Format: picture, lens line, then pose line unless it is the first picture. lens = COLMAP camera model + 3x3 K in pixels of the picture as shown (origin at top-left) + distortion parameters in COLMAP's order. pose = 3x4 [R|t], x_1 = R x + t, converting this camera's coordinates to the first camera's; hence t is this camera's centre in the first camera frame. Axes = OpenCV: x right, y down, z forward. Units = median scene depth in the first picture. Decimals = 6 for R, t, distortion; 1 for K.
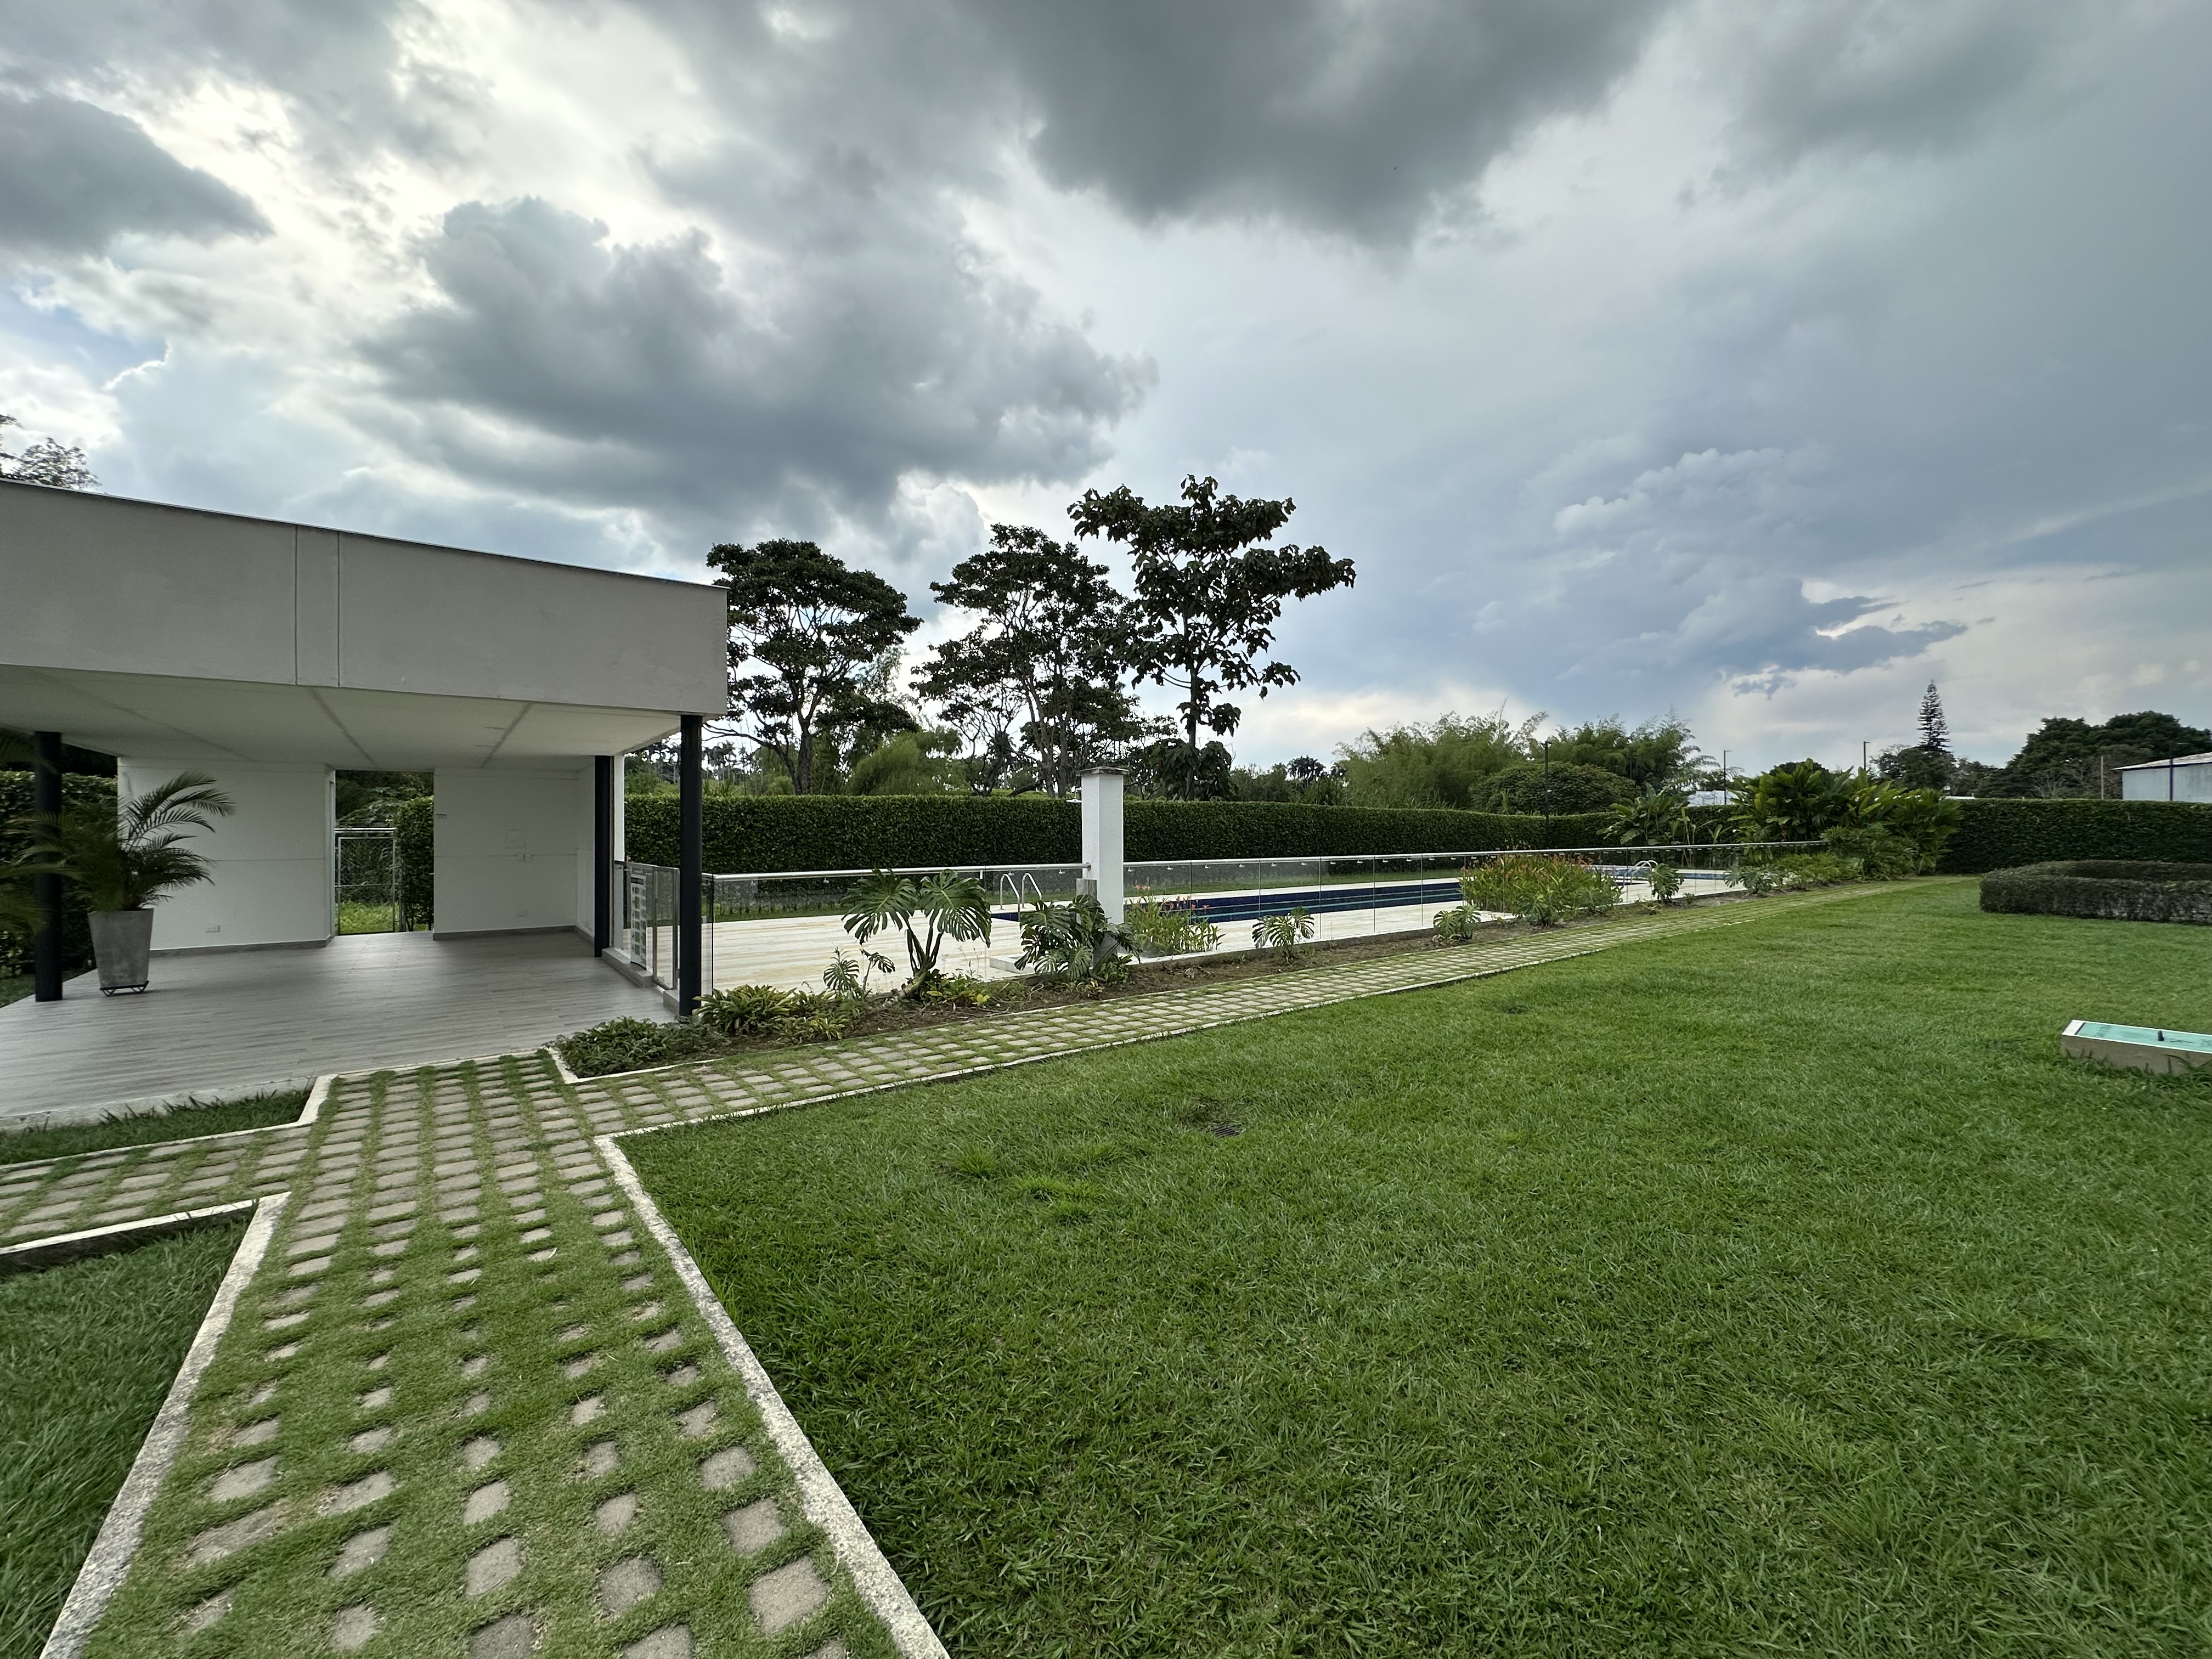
lens RADIAL K [[884.4, 0, 1106.9], [0, 884.4, 827.6], [0, 0, 1]] dist [-0.002774, 0.000602]
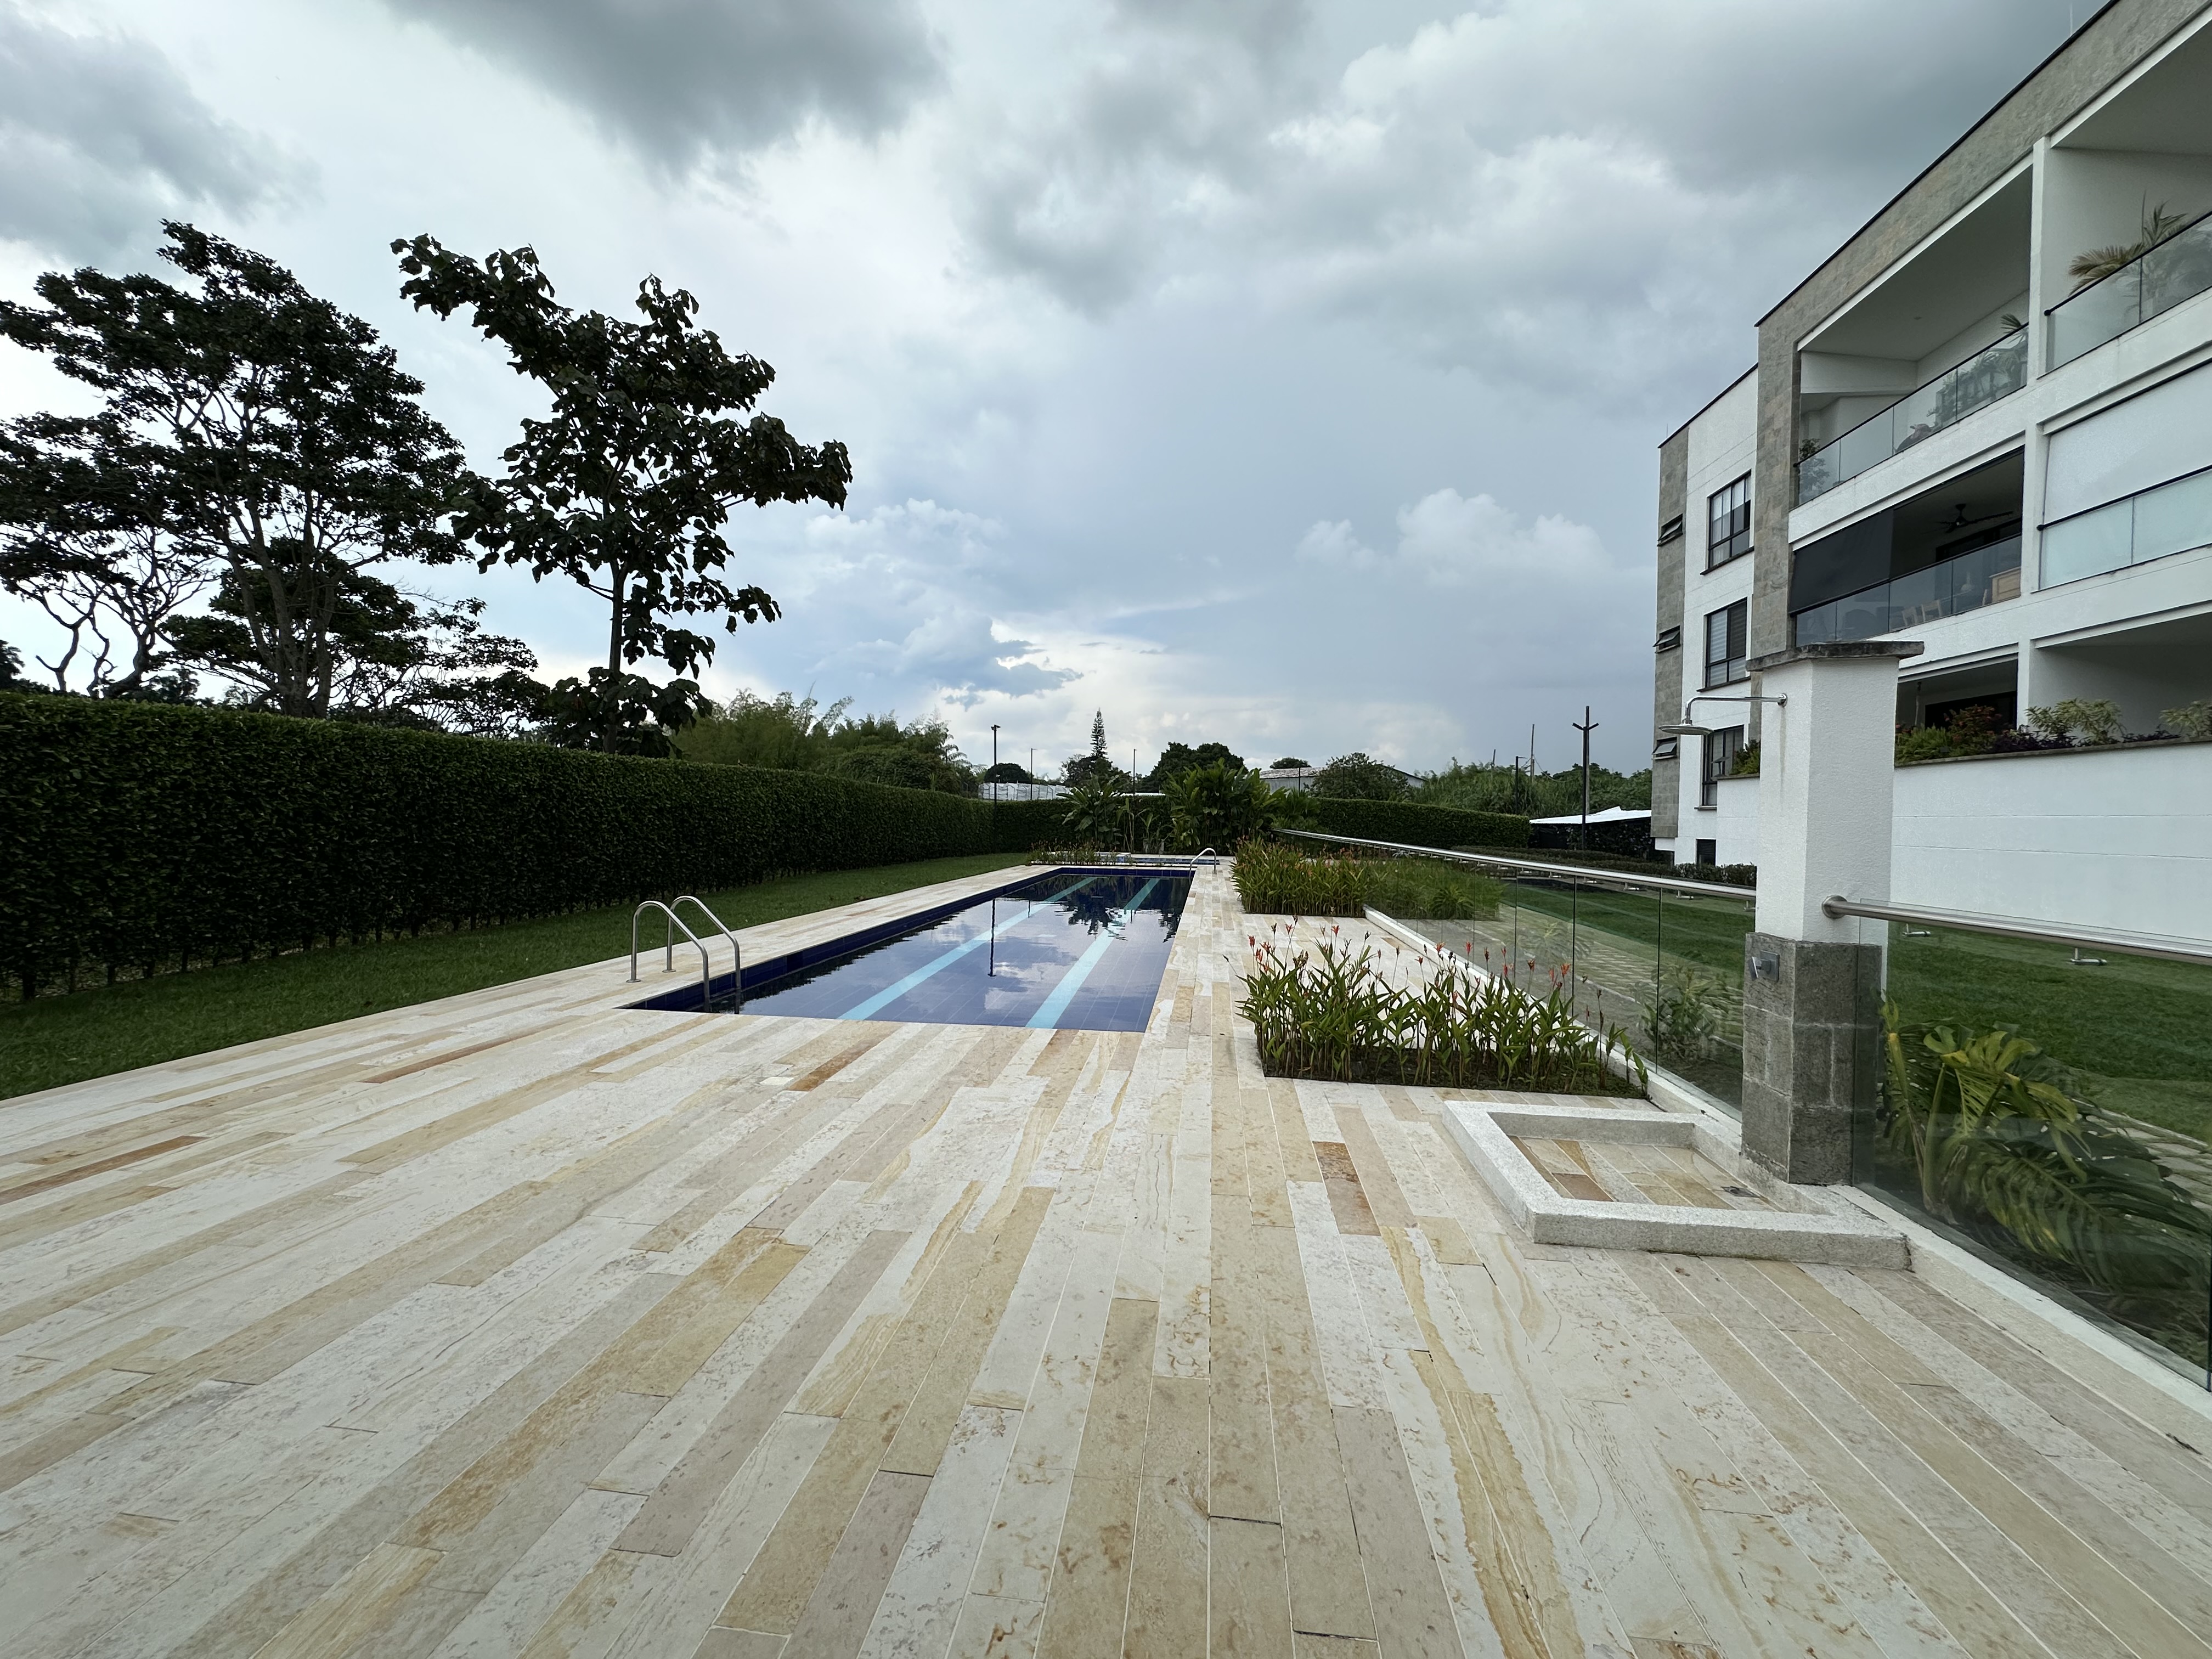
lens RADIAL K [[877.4, 0, 1108.3], [0, 877.4, 835.0], [0, 0, 1]] dist [0.000382, -0.003794]
pose [[0.691514, -0.001035, 0.722362, -0.131771], [-0.018924, 0.999630, 0.019548, 0.001937], [-0.722115, -0.027188, 0.691238, 0.258899]]
